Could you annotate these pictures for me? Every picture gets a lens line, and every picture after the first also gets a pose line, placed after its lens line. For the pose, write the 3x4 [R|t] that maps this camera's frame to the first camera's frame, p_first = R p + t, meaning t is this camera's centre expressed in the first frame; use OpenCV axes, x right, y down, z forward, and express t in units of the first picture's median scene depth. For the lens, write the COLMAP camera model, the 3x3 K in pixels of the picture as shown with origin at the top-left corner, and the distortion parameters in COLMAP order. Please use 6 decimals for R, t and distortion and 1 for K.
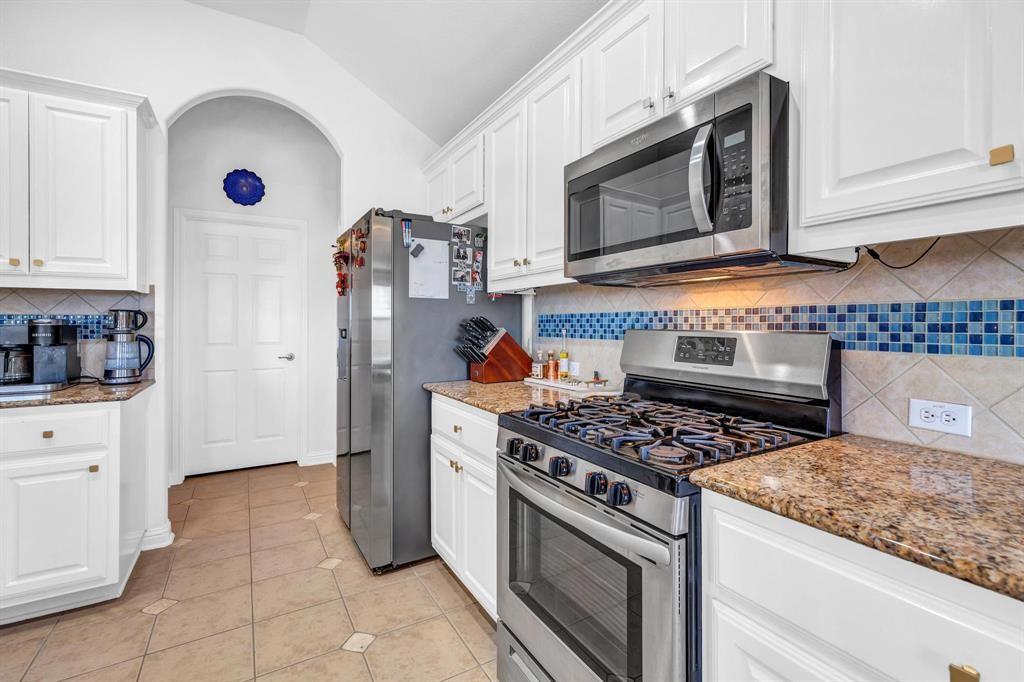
lens RADIAL K [[469.2, 0, 522.4], [0, 469.2, 321.7], [0, 0, 1]] dist [0.004089, 0.000201]
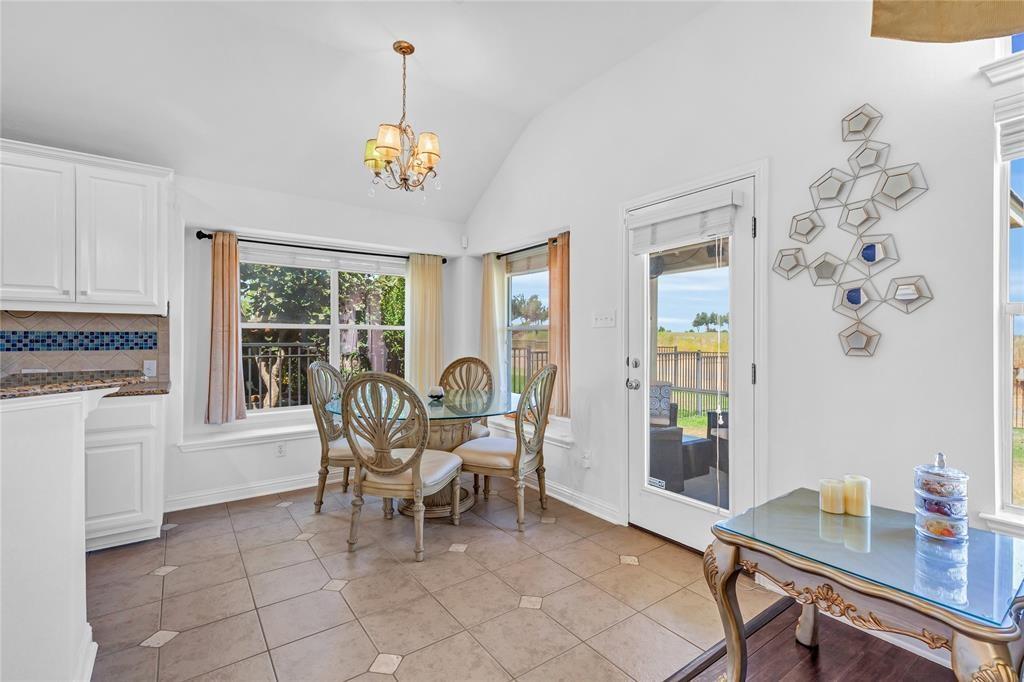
lens RADIAL K [[461.3, 0, 518.5], [0, 461.3, 337.9], [0, 0, 1]] dist [0.000514, 0.000513]
pose [[-0.094663, 0.003272, 0.995504, -1.099935], [-0.004421, 0.999983, -0.003707, -0.004064], [-0.995500, -0.004752, -0.094647, -0.821581]]
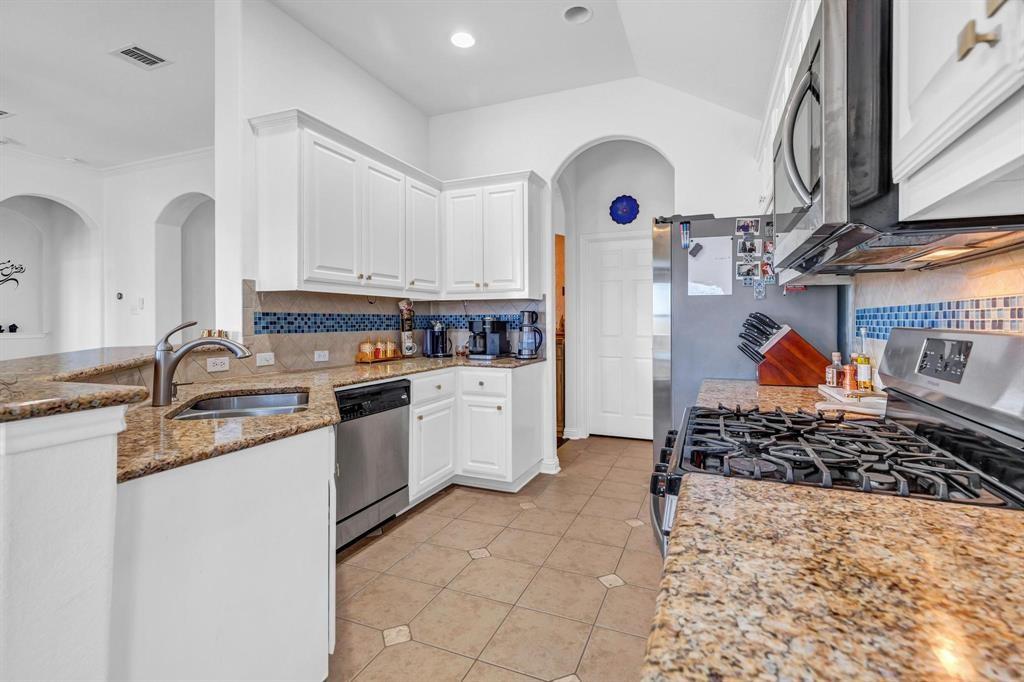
lens RADIAL K [[470.5, 0, 515.0], [0, 470.5, 318.5], [0, 0, 1]] dist [-0.000489, -0.000219]
pose [[0.592791, -0.002160, -0.805353, 0.451206], [0.002259, 0.999997, -0.001019, 0.000843], [0.805353, -0.001215, 0.592794, 0.069112]]
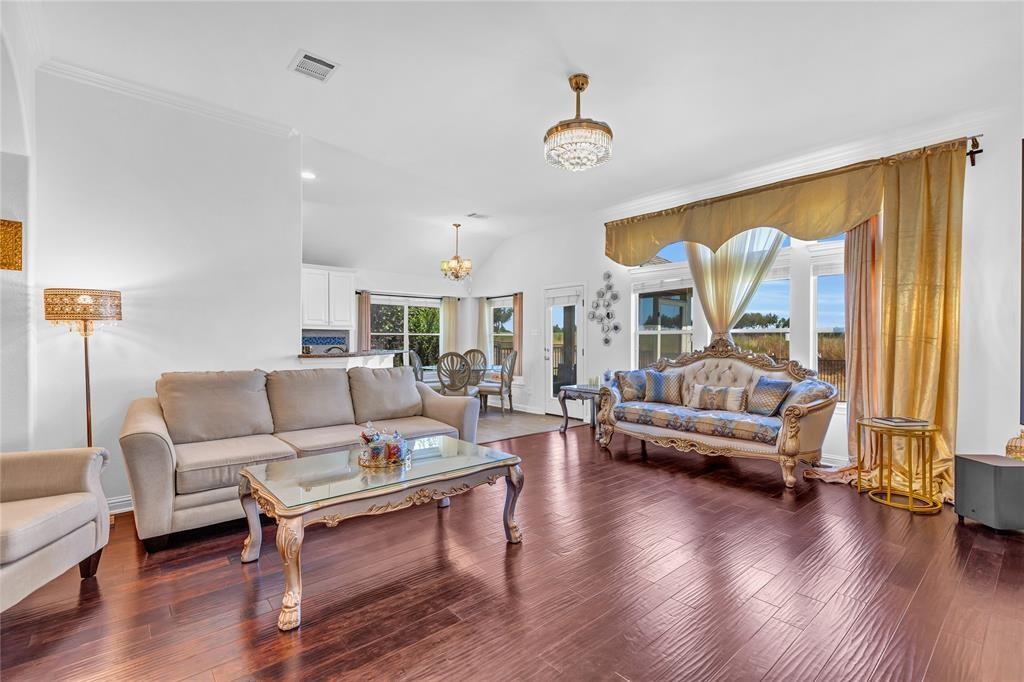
lens RADIAL K [[462.2, 0, 516.5], [0, 462.2, 342.1], [0, 0, 1]] dist [0.000624, -0.000042]
pose [[-0.176296, -0.003124, 0.984332, -3.382691], [-0.006002, 0.999980, 0.002099, -0.000212], [-0.984319, -0.005538, -0.176311, -0.407192]]
